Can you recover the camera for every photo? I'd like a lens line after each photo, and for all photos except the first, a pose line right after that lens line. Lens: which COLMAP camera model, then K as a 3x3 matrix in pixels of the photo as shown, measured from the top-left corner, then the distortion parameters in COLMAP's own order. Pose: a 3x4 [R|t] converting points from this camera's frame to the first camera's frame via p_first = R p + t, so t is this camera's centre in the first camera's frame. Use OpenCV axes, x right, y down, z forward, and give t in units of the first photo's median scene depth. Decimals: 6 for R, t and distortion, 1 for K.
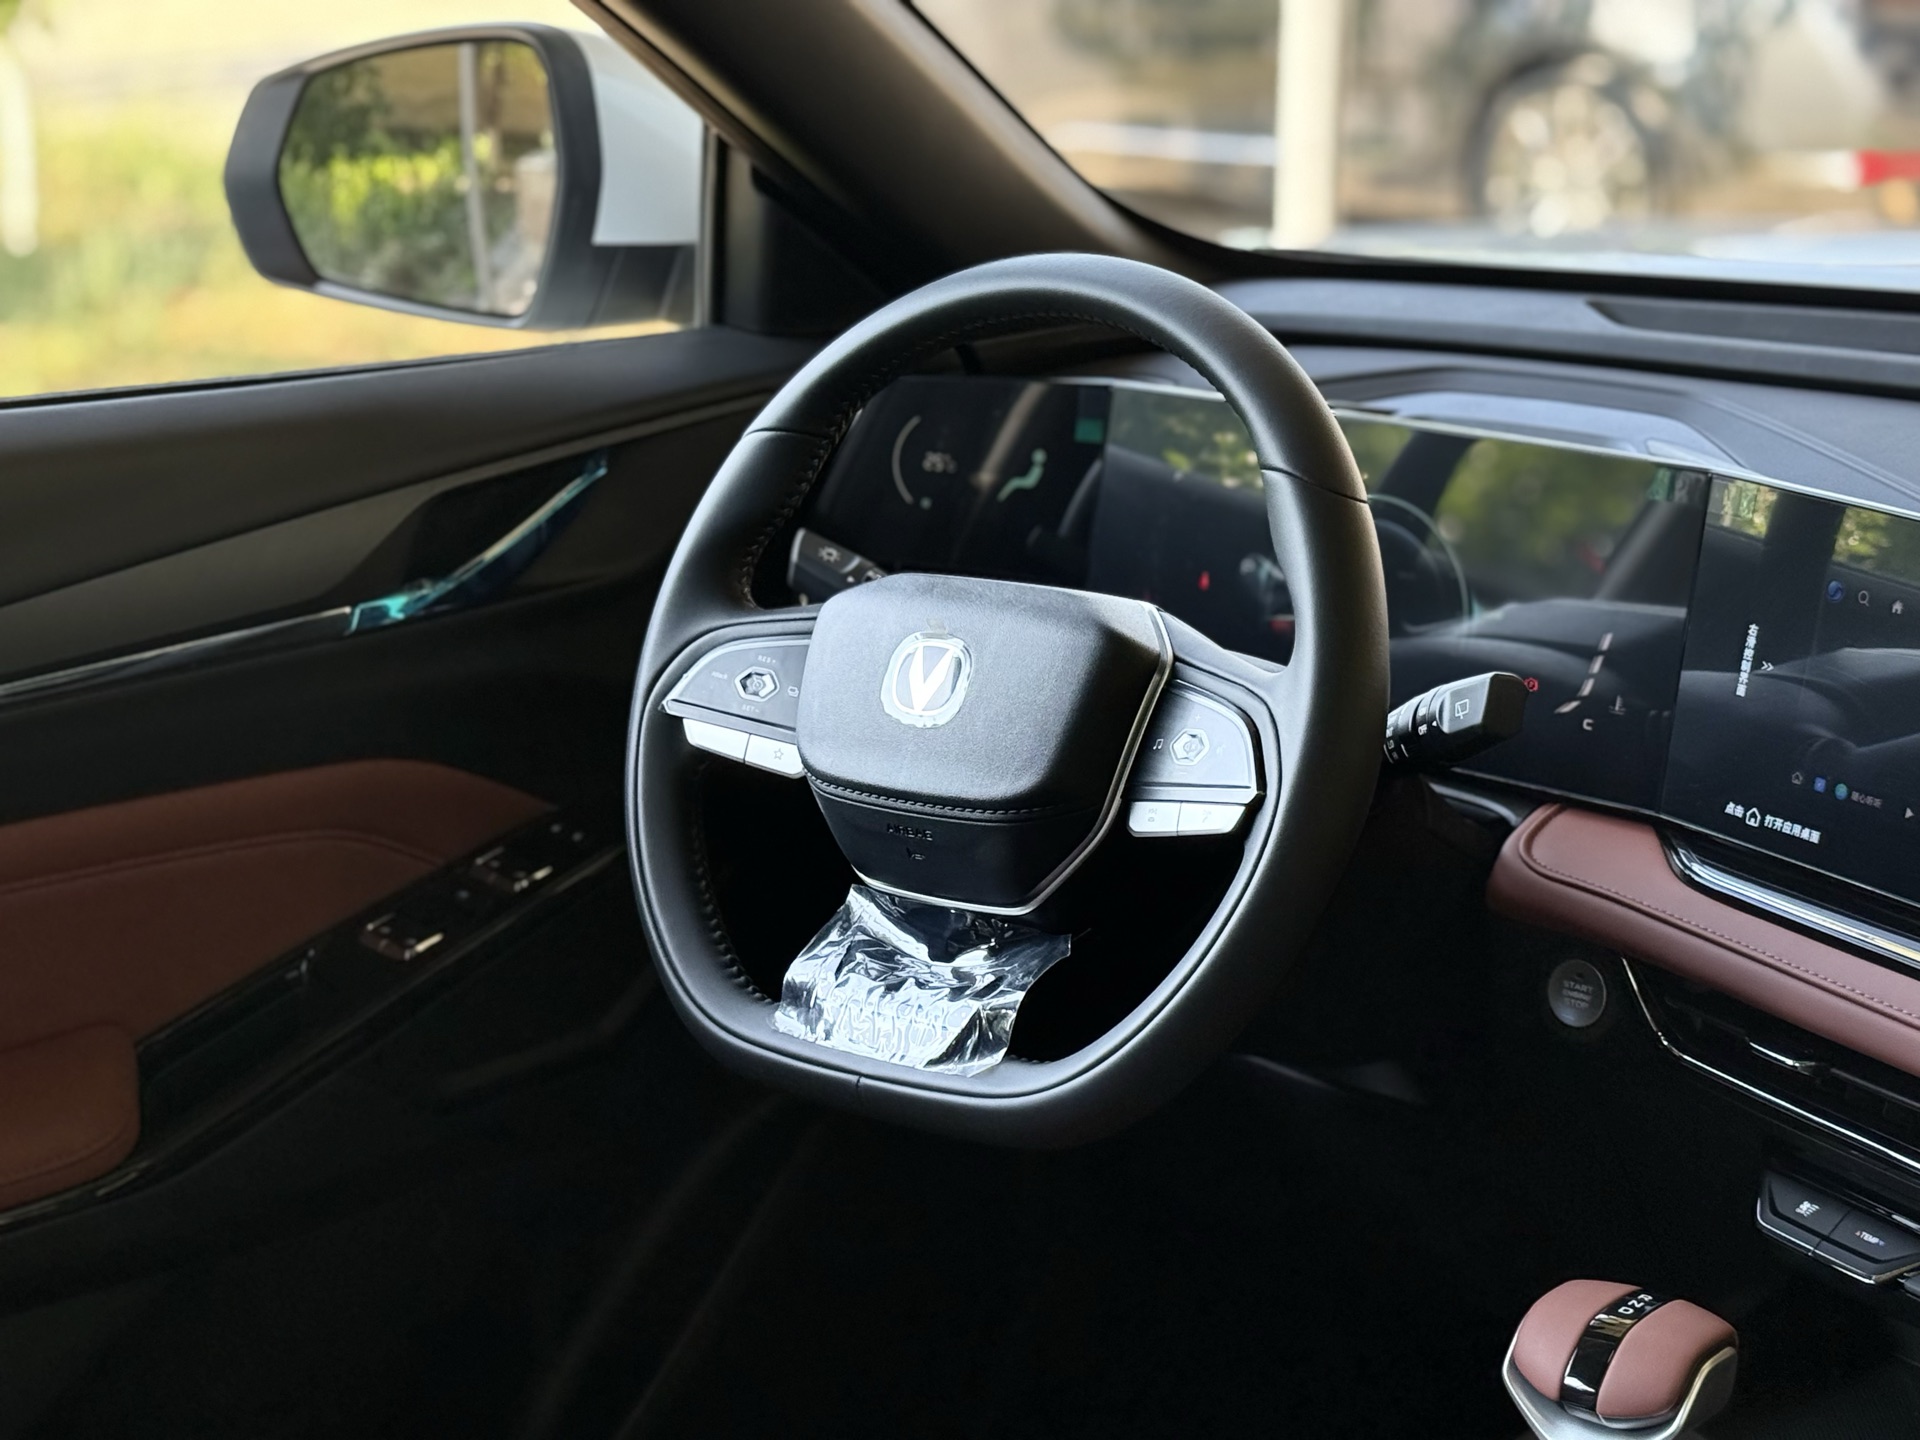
lens RADIAL K [[3448.1, 0, 954.2], [0, 3448.1, 720.9], [0, 0, 1]] dist [0.129266, 0.000000]
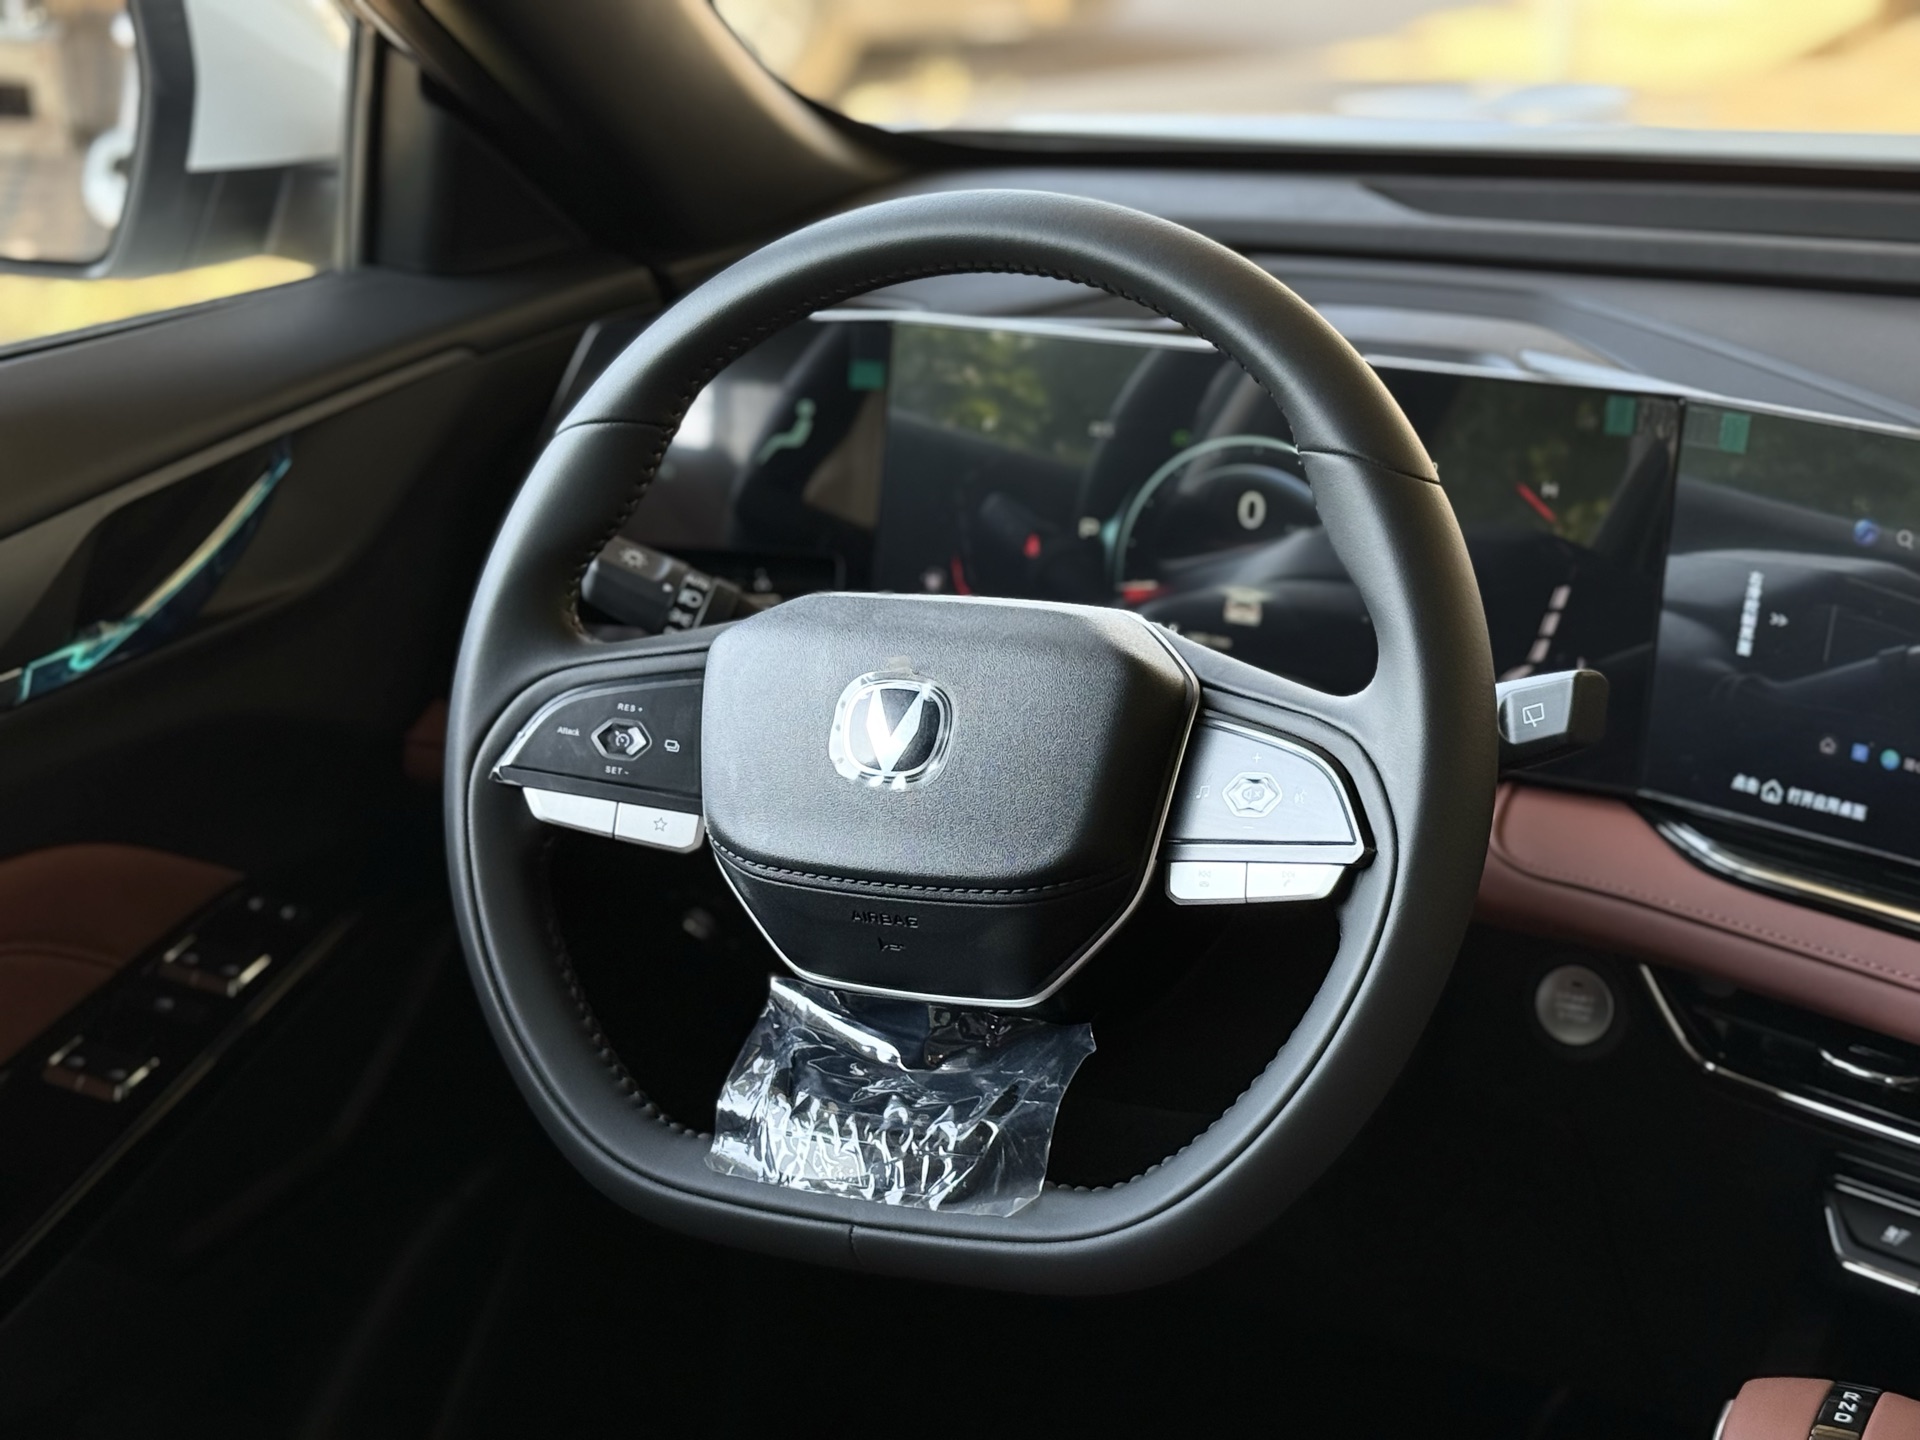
lens RADIAL K [[3448.1, 0, 961.1], [0, 3448.1, 723.9], [0, 0, 1]] dist [0.129266, 0.000000]
pose [[0.963687, -0.089965, 0.251422, -0.186975], [0.075093, 0.994845, 0.068153, -0.064639], [-0.256258, -0.046798, 0.965475, 0.204213]]
